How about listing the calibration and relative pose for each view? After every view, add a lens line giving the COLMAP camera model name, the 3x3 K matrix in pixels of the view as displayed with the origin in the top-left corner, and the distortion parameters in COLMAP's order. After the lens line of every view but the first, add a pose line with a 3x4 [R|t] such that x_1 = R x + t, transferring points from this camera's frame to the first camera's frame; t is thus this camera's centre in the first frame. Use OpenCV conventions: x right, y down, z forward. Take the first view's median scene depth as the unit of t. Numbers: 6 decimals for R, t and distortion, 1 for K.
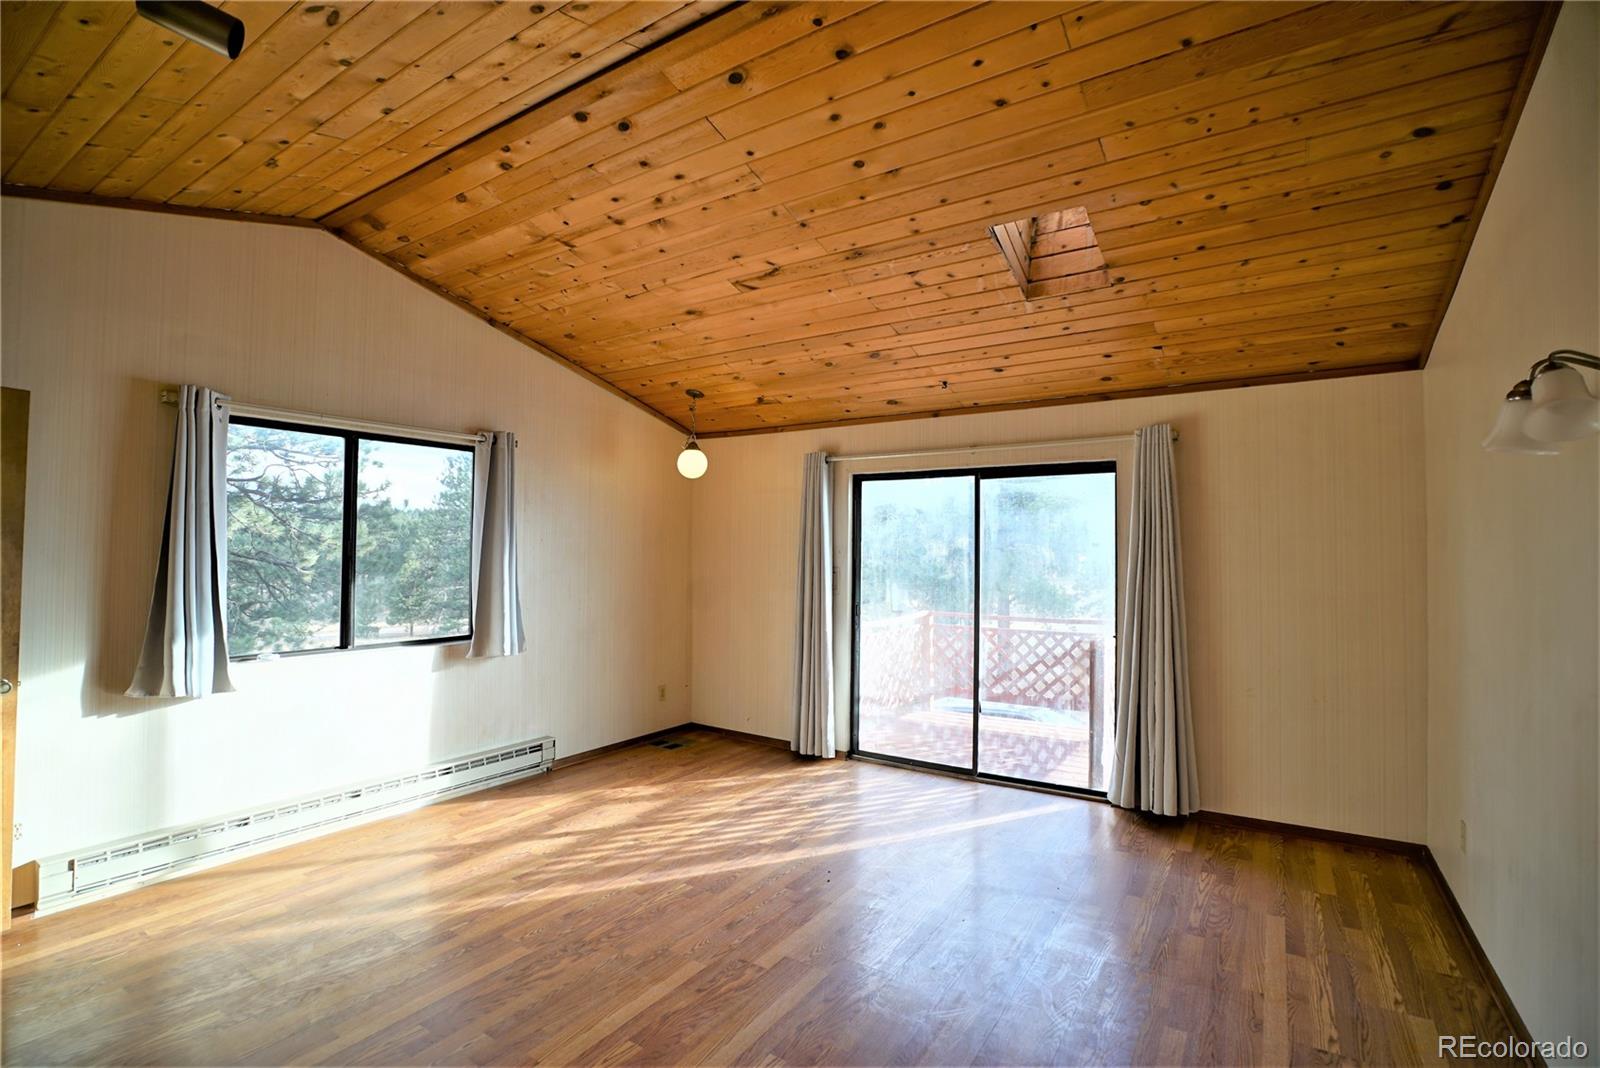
lens RADIAL K [[736.9, 0, 800.0], [0, 736.9, 534.0], [0, 0, 1]] dist [-0.063929, 0.026095]
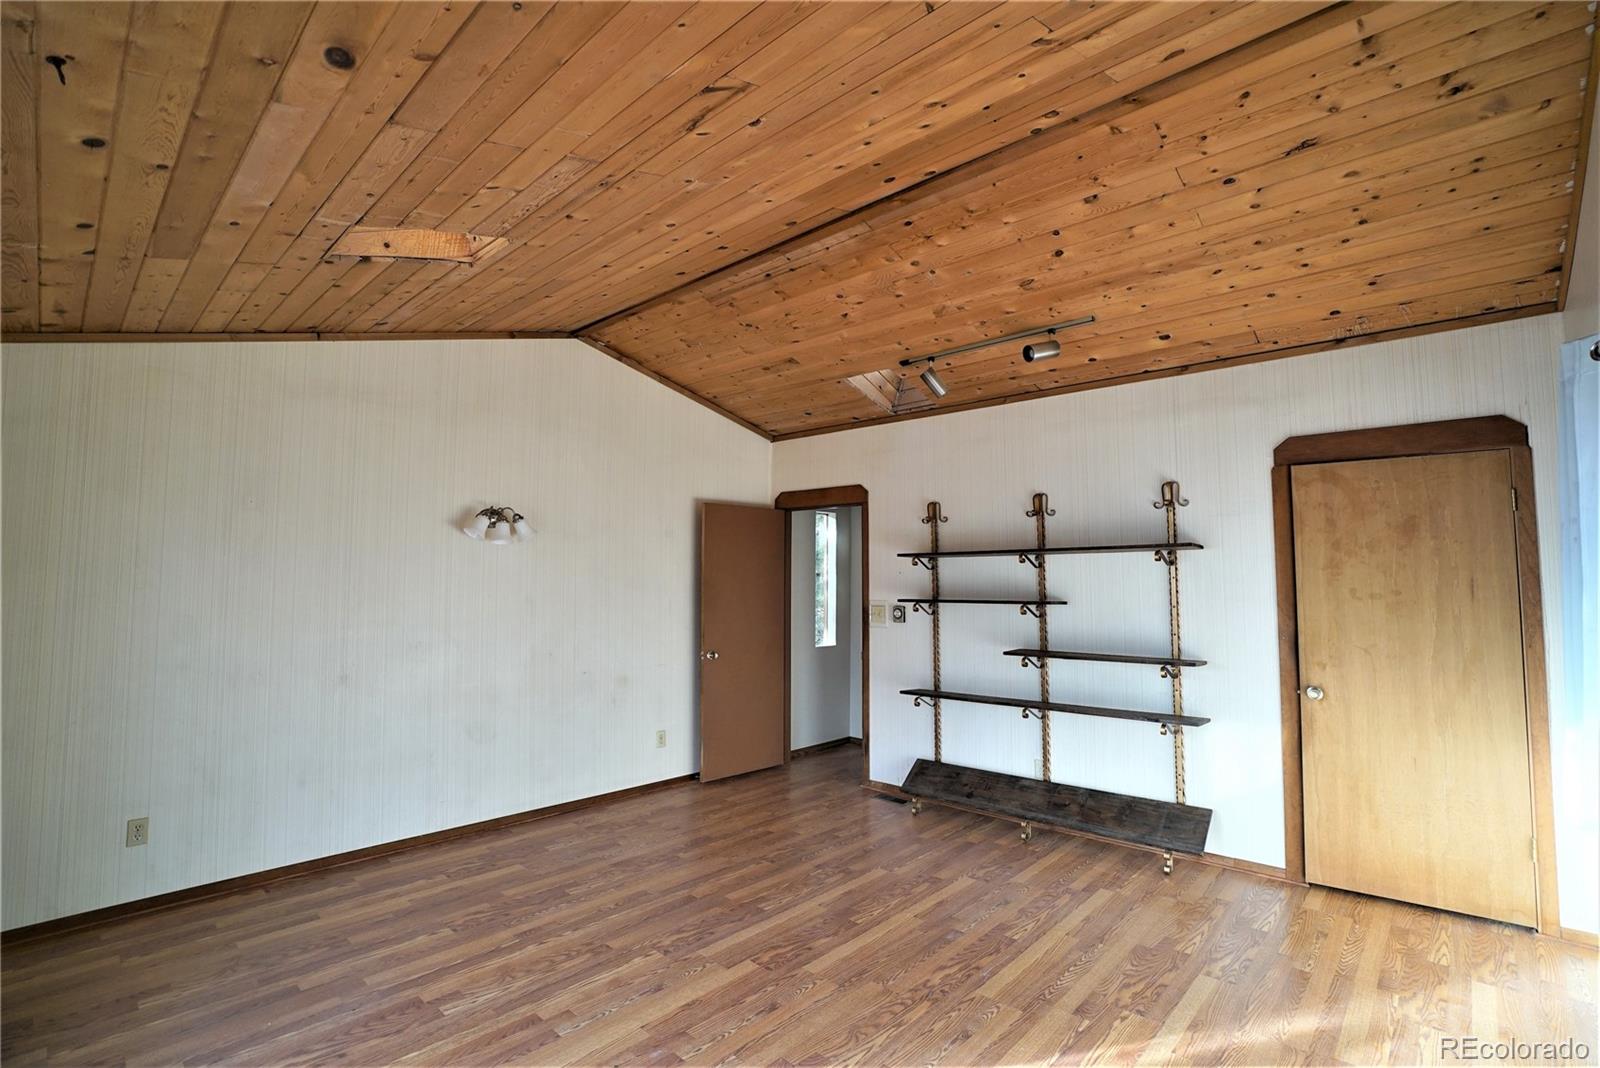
lens RADIAL K [[736.9, 0, 800.0], [0, 736.9, 534.0], [0, 0, 1]] dist [-0.063929, 0.026095]
pose [[-0.985016, 0.001852, 0.172454, -0.310900], [-0.012812, 0.996393, -0.083880, 0.039139], [-0.171987, -0.084833, -0.981440, 2.096337]]
